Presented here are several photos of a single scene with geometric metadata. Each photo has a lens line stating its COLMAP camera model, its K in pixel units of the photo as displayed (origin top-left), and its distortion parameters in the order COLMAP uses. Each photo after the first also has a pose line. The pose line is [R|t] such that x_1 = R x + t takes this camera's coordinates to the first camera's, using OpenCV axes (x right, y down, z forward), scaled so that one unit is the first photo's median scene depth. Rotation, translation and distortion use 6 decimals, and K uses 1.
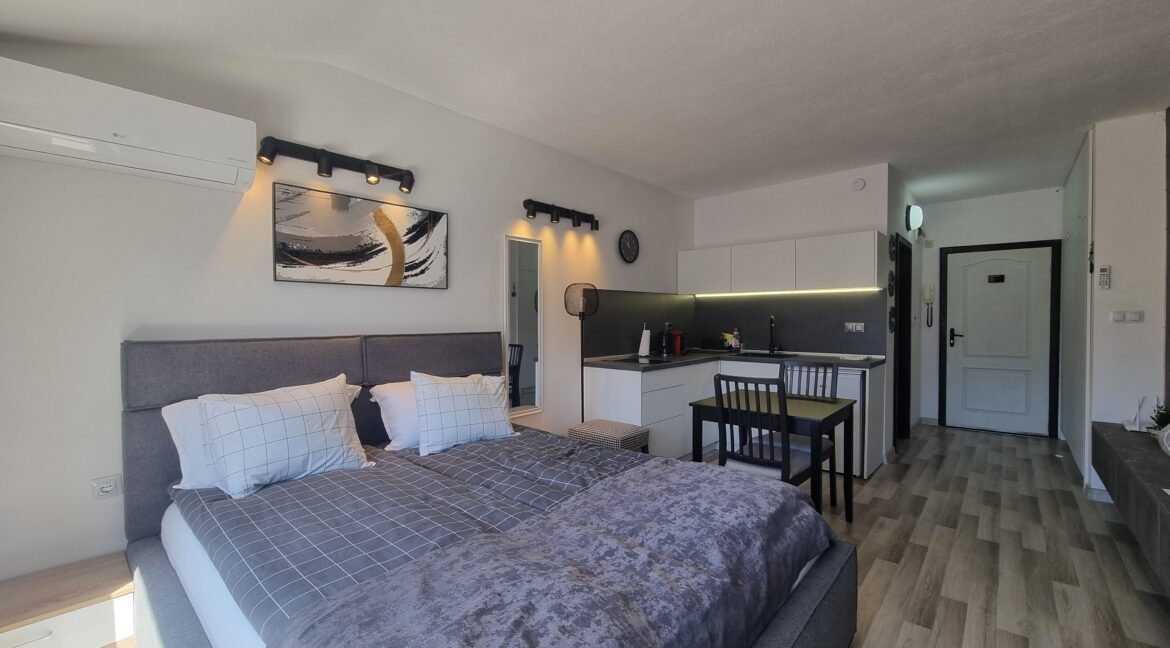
lens RADIAL K [[473.7, 0, 594.3], [0, 473.7, 329.3], [0, 0, 1]] dist [-0.006548, 0.001368]
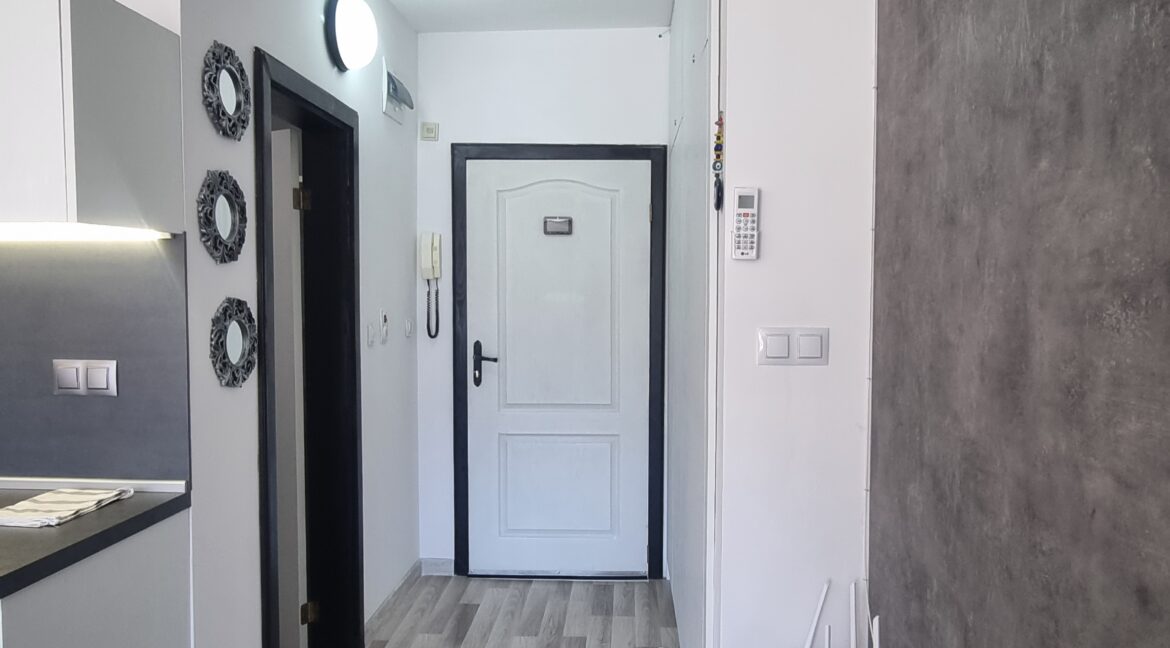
lens RADIAL K [[845.6, 0, 572.2], [0, 845.6, 336.0], [0, 0, 1]] dist [0.000792, 0.000014]
pose [[0.794457, -0.026593, 0.606738, 0.578312], [0.006914, 0.999372, 0.034749, -0.049963], [-0.607281, -0.023412, 0.794142, 0.556827]]
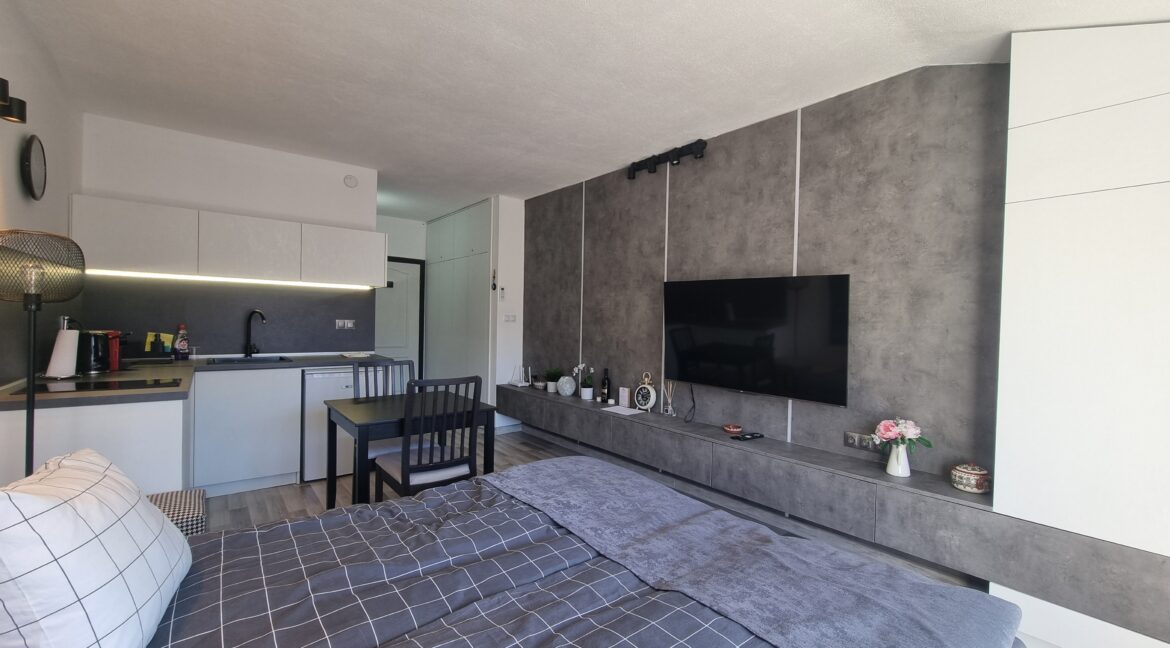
lens RADIAL K [[473.7, 0, 593.6], [0, 473.7, 328.2], [0, 0, 1]] dist [-0.006548, 0.001368]
pose [[0.164483, -0.008916, 0.986340, -0.408468], [-0.001978, 0.999954, 0.009369, -0.007809], [-0.986378, -0.003492, 0.164457, 0.392768]]
